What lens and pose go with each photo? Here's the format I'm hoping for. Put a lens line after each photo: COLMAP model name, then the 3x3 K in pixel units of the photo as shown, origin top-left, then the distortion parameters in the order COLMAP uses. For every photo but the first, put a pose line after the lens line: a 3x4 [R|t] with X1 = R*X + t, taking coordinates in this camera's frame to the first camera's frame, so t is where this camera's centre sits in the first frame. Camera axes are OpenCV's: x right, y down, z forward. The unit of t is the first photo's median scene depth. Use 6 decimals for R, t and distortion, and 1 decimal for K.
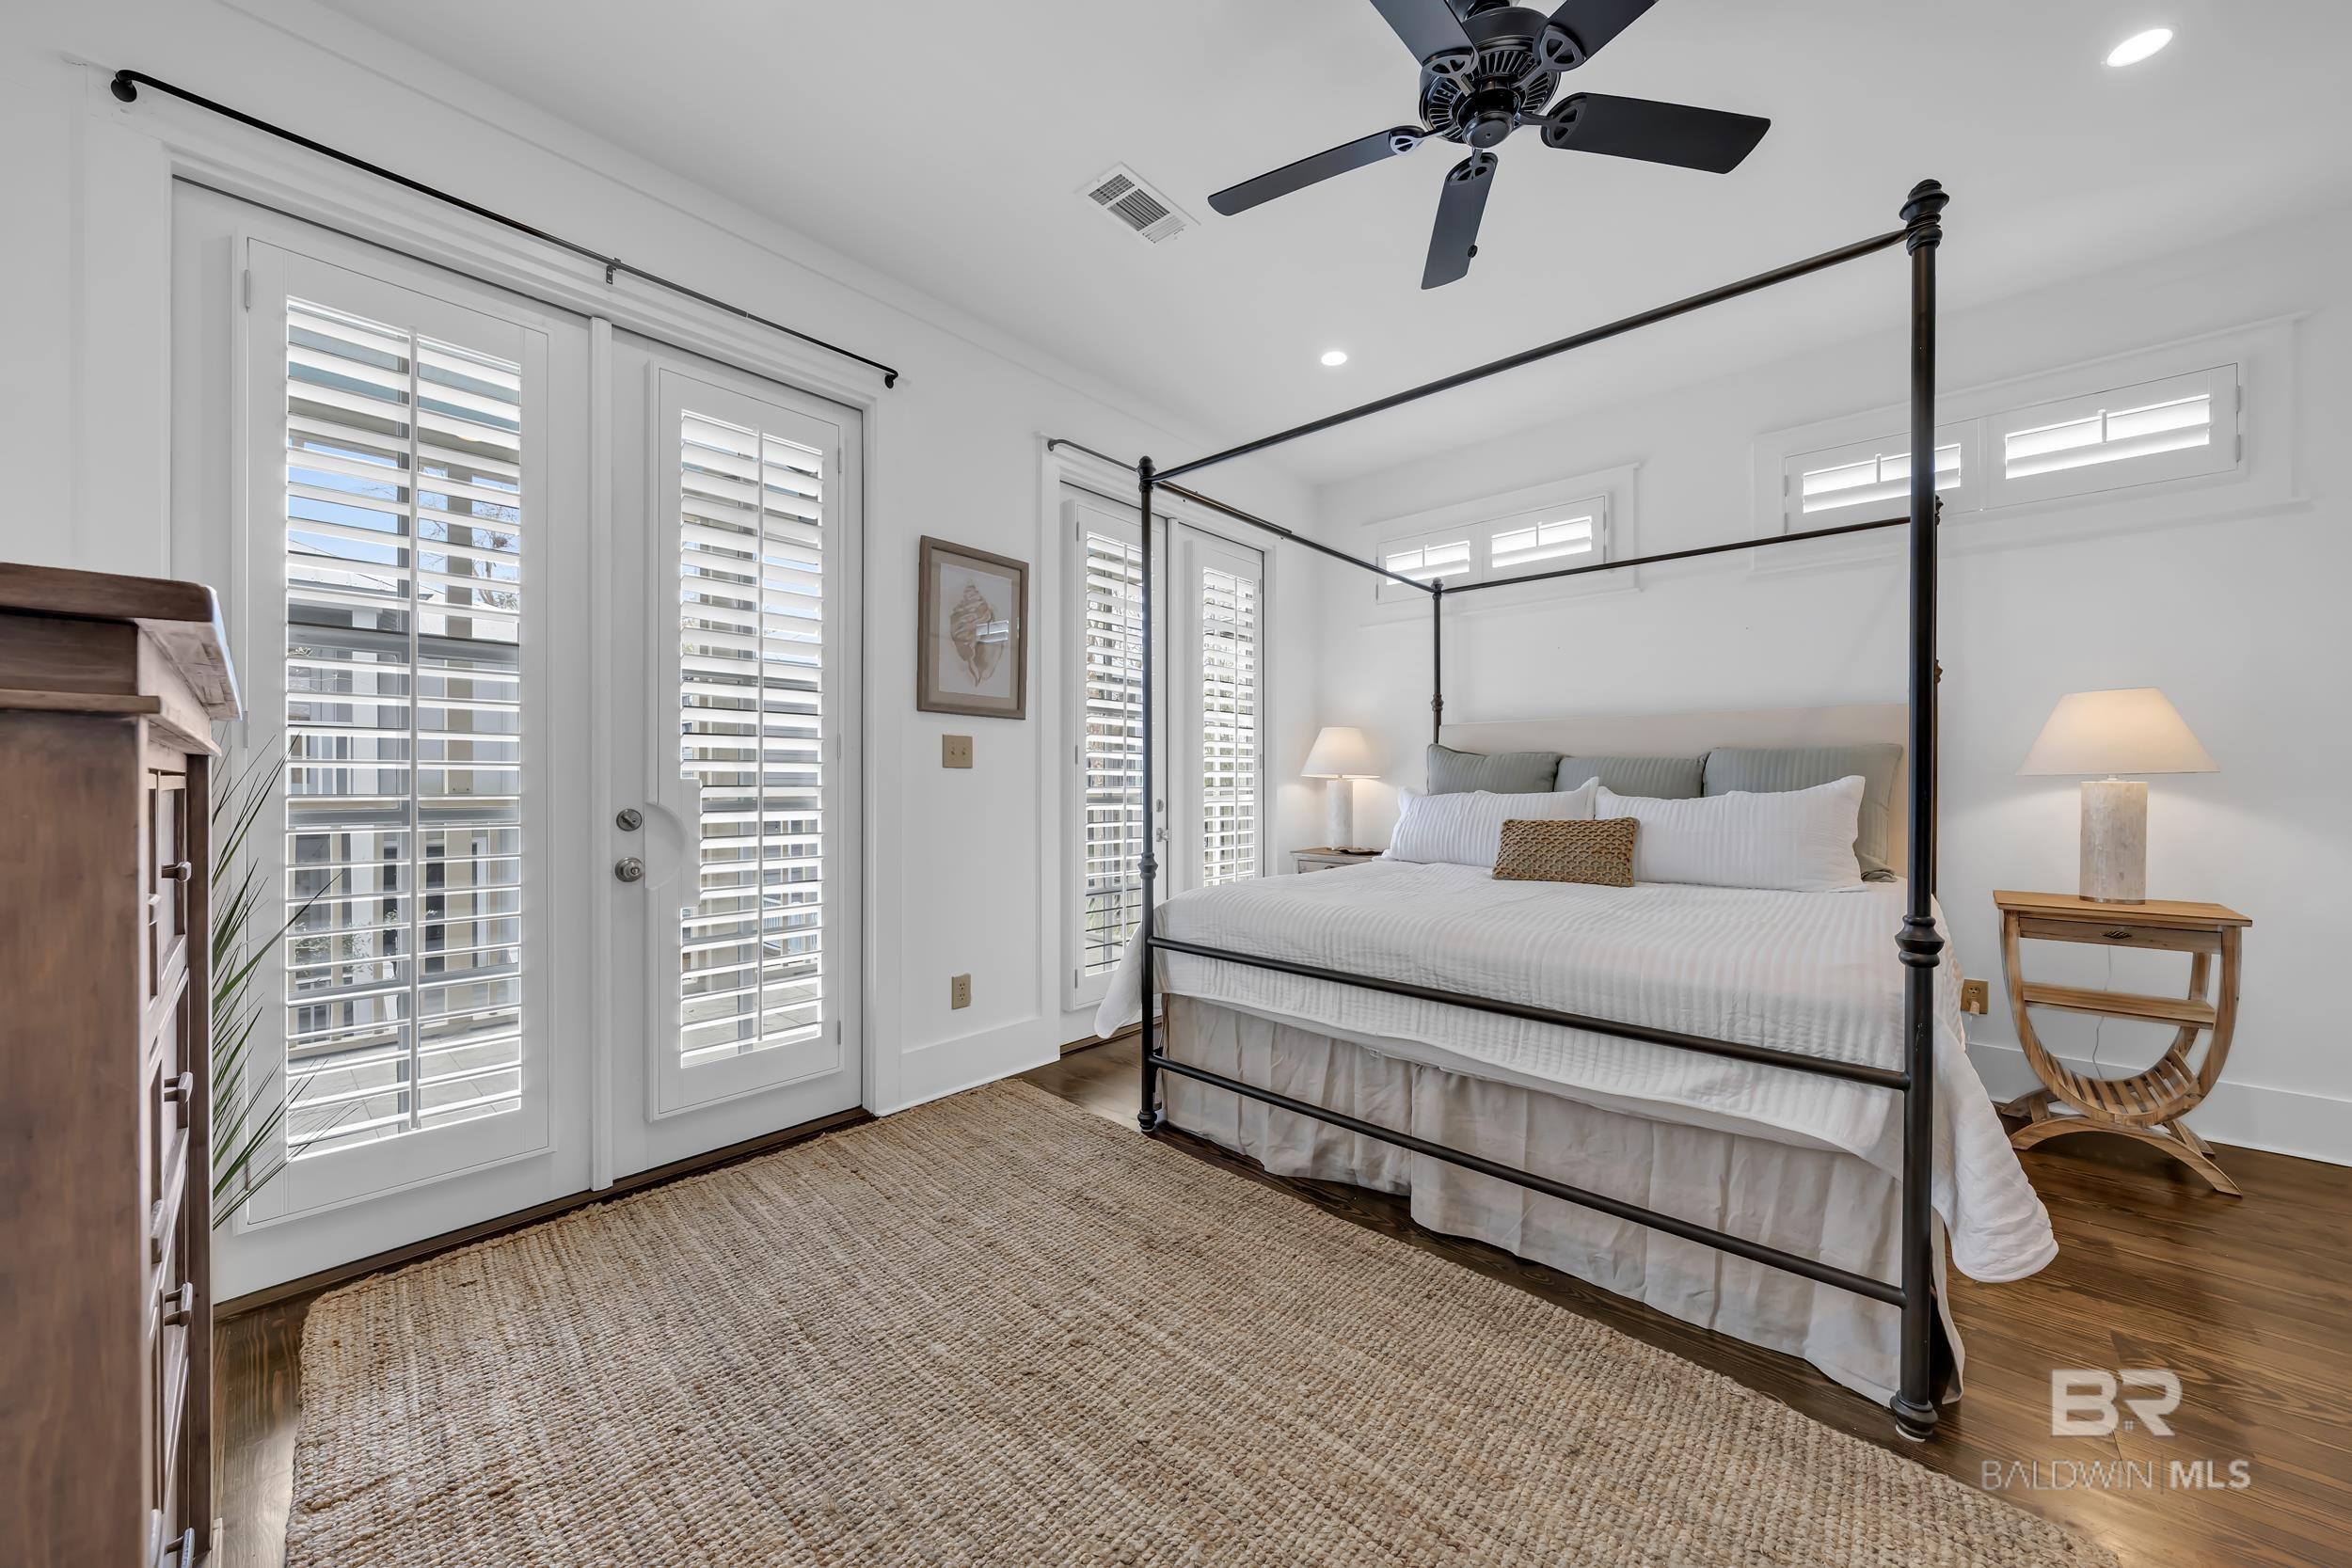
lens RADIAL K [[828.9, 0, 1194.0], [0, 828.9, 780.9], [0, 0, 1]] dist [-0.000188, -0.000234]
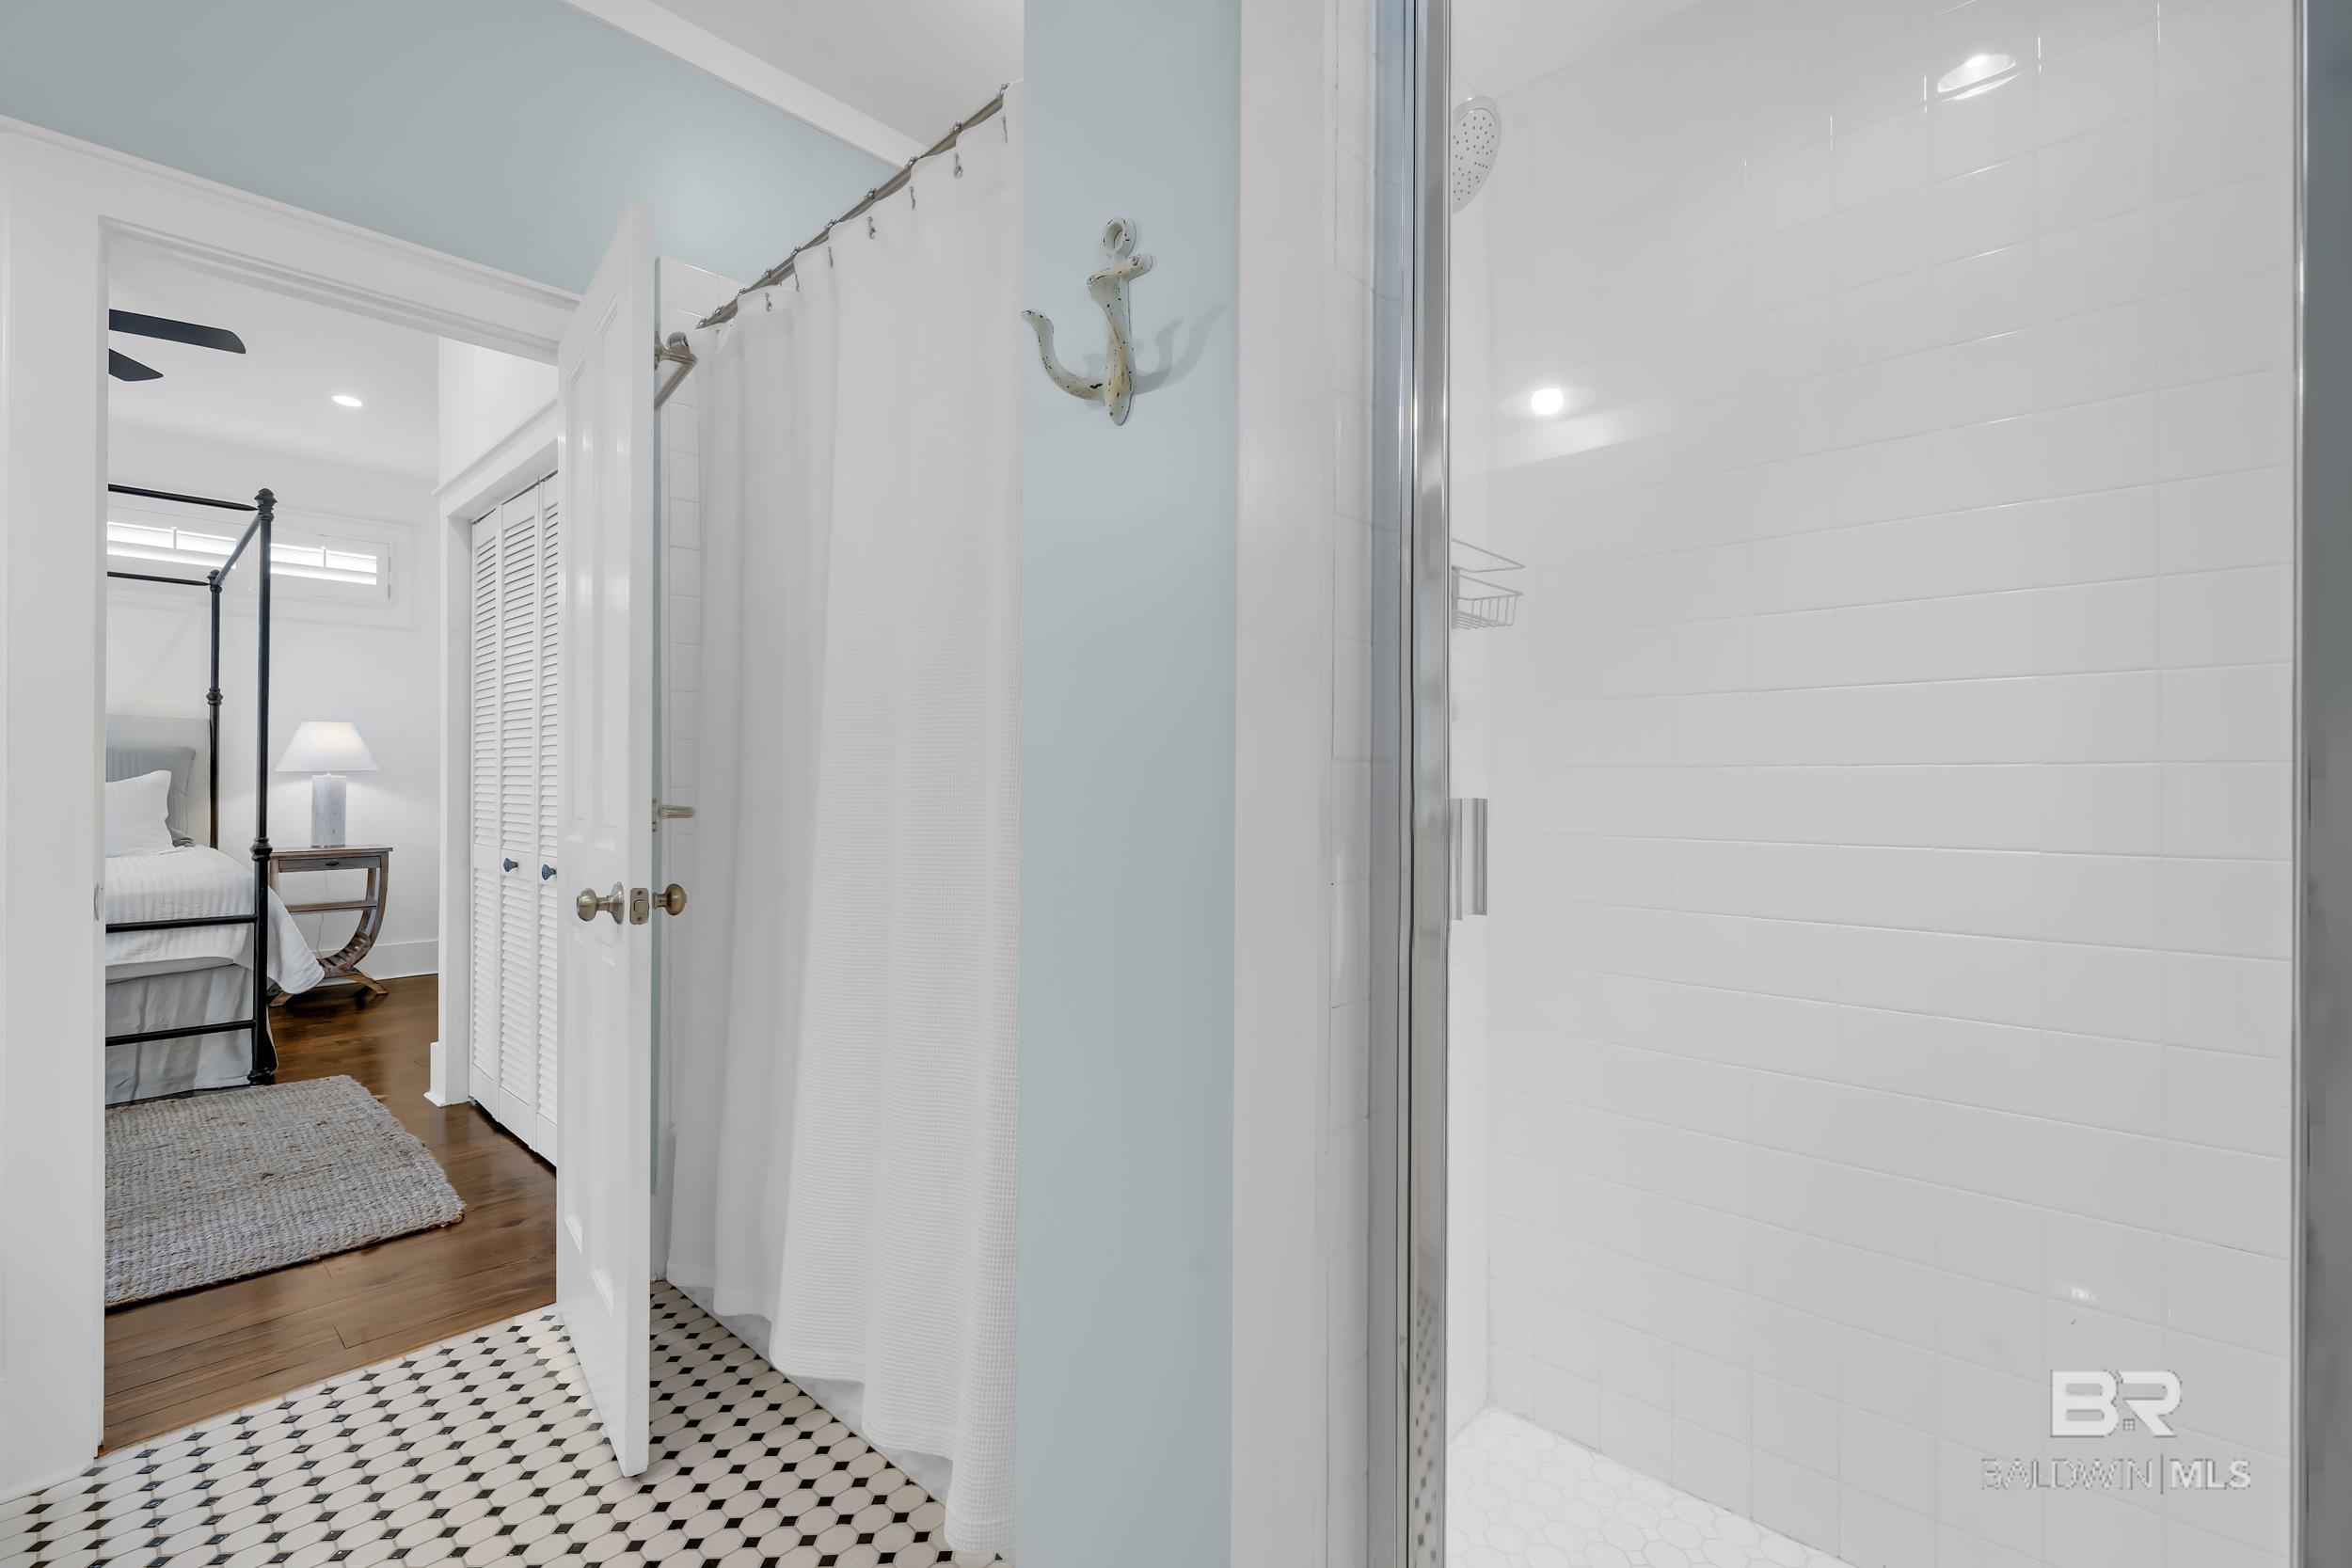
lens RADIAL K [[1048.8, 0, 1186.5], [0, 1048.8, 782.8], [0, 0, 1]] dist [0.000658, 0.001589]
pose [[0.030010, 0.001775, 0.999548, -1.045588], [-0.003603, 0.999992, -0.001668, 0.012766], [-0.999543, -0.003552, 0.030016, -0.866944]]
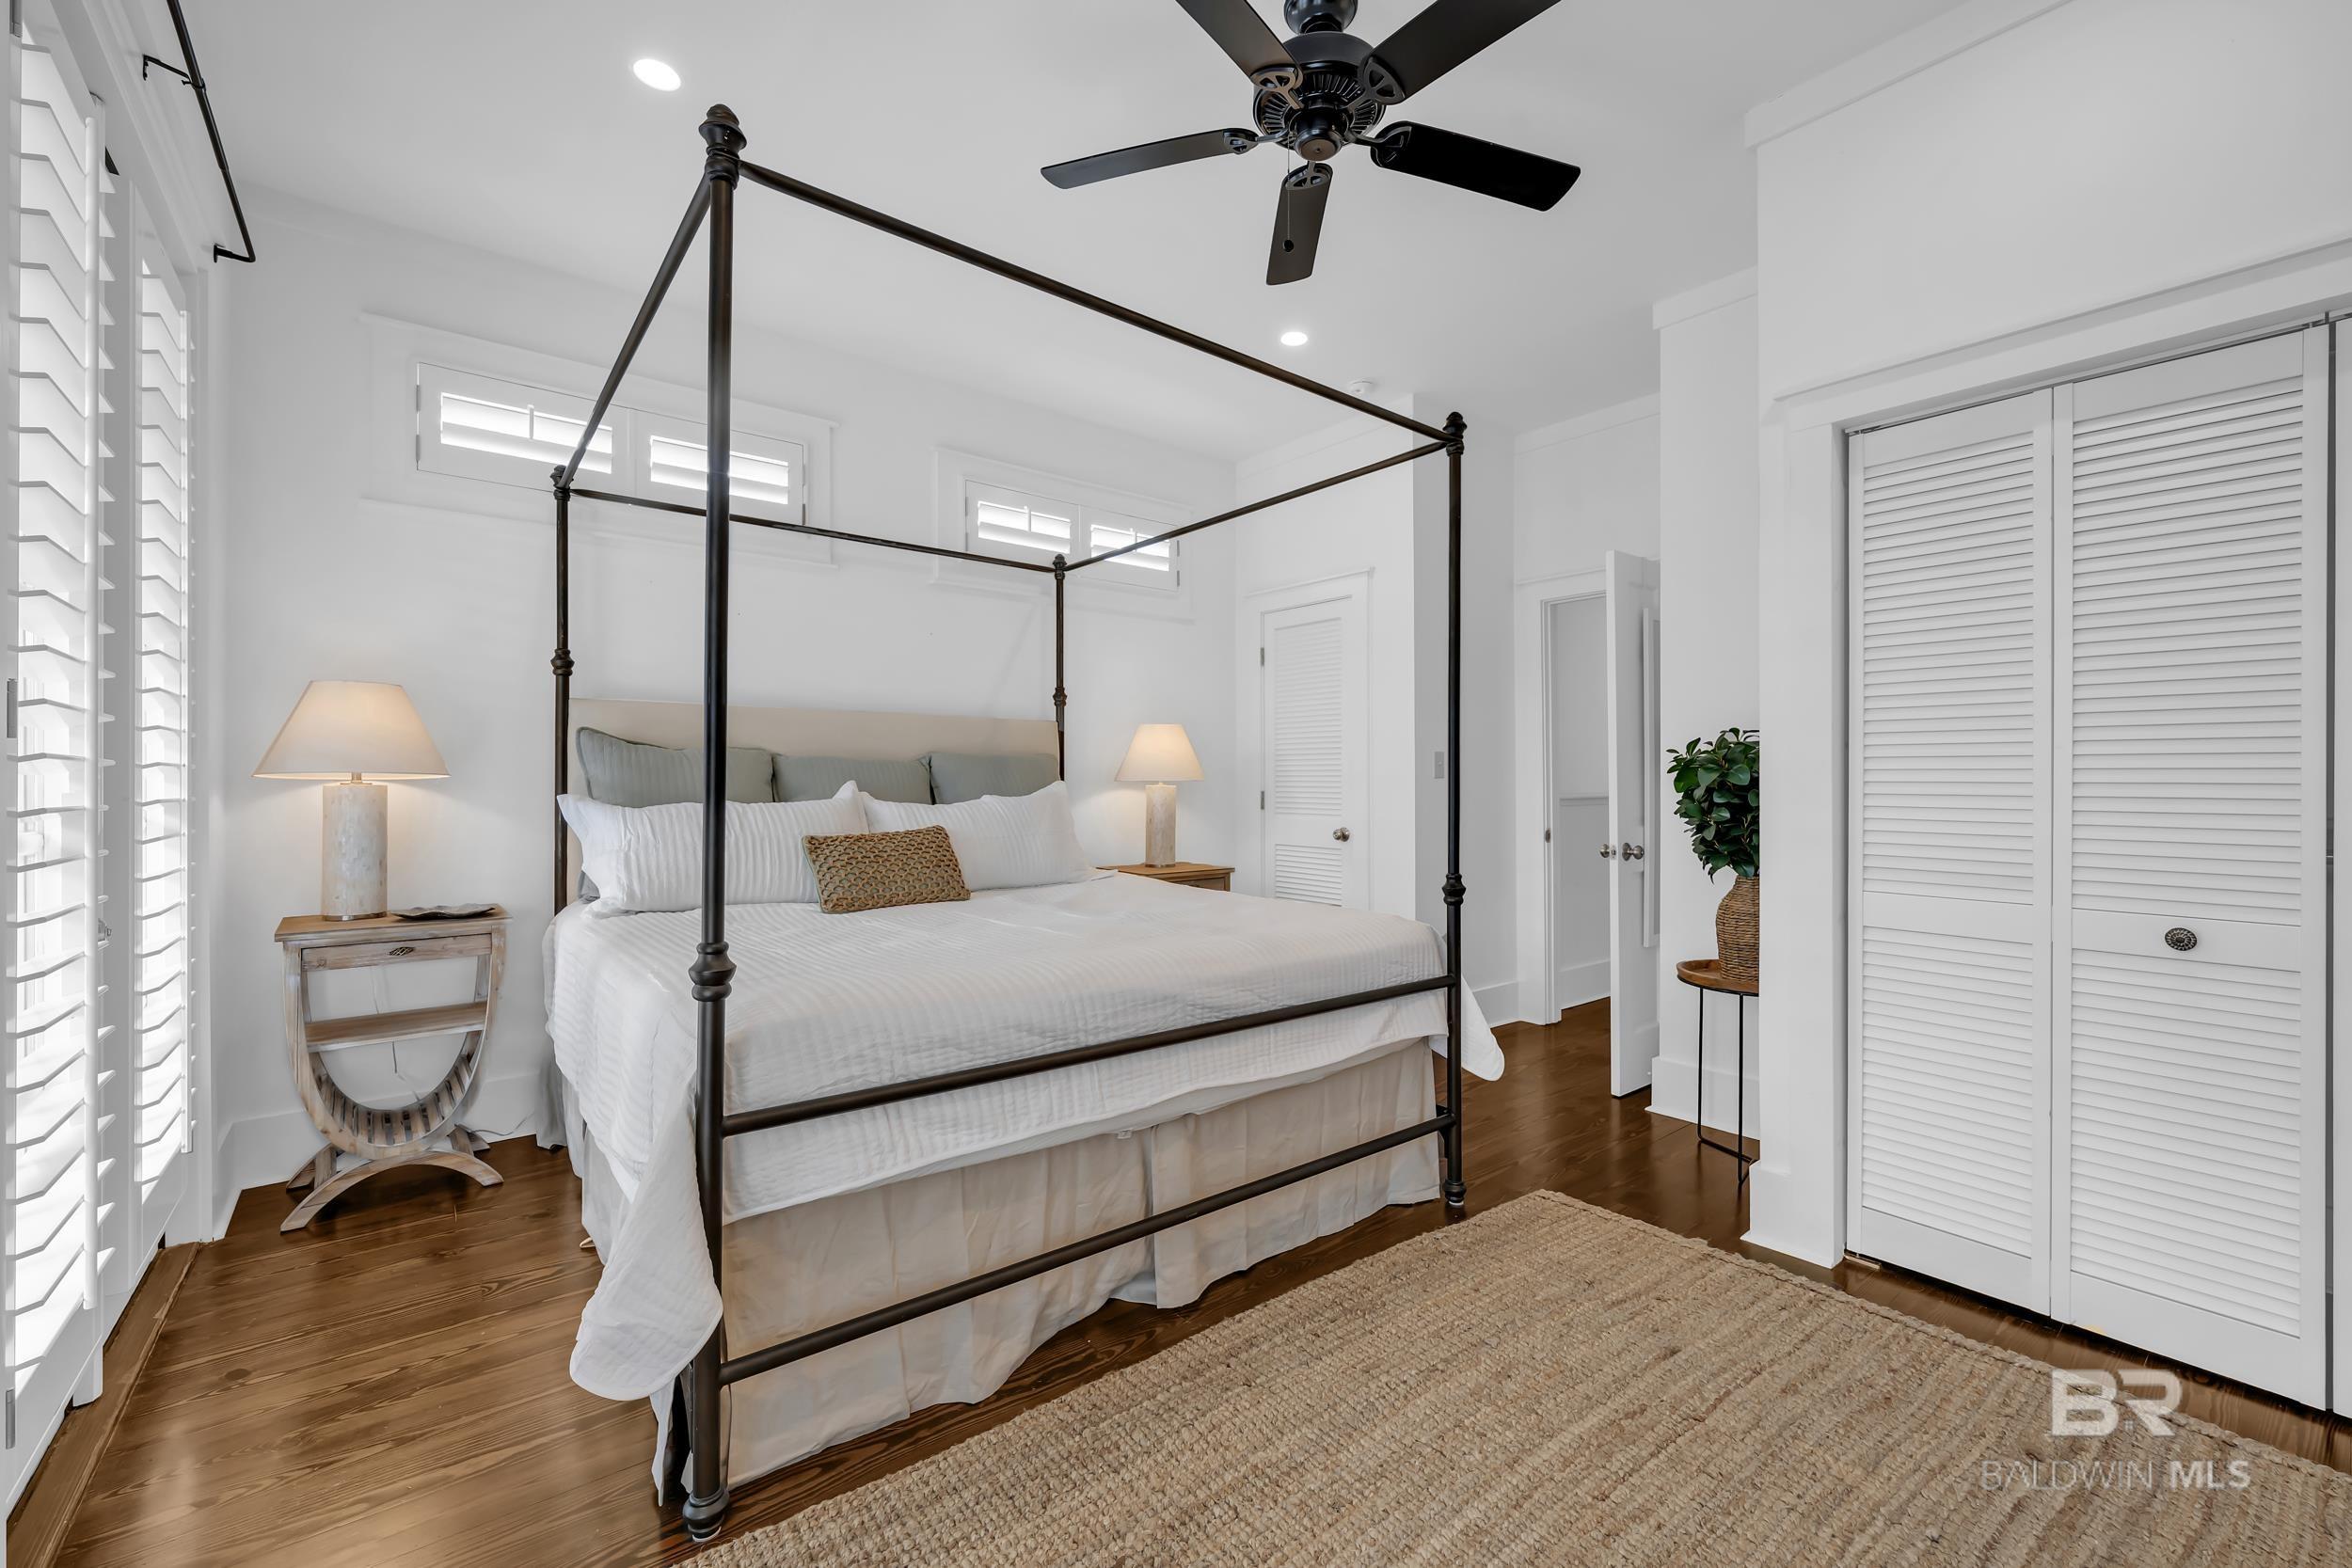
lens RADIAL K [[962.6, 0, 1178.2], [0, 962.6, 778.5], [0, 0, 1]] dist [0.002268, -0.000557]
pose [[0.176162, 0.004037, 0.984353, -0.624816], [-0.000969, 0.999992, -0.003927, -0.006417], [-0.984361, -0.000262, 0.176165, 0.727732]]
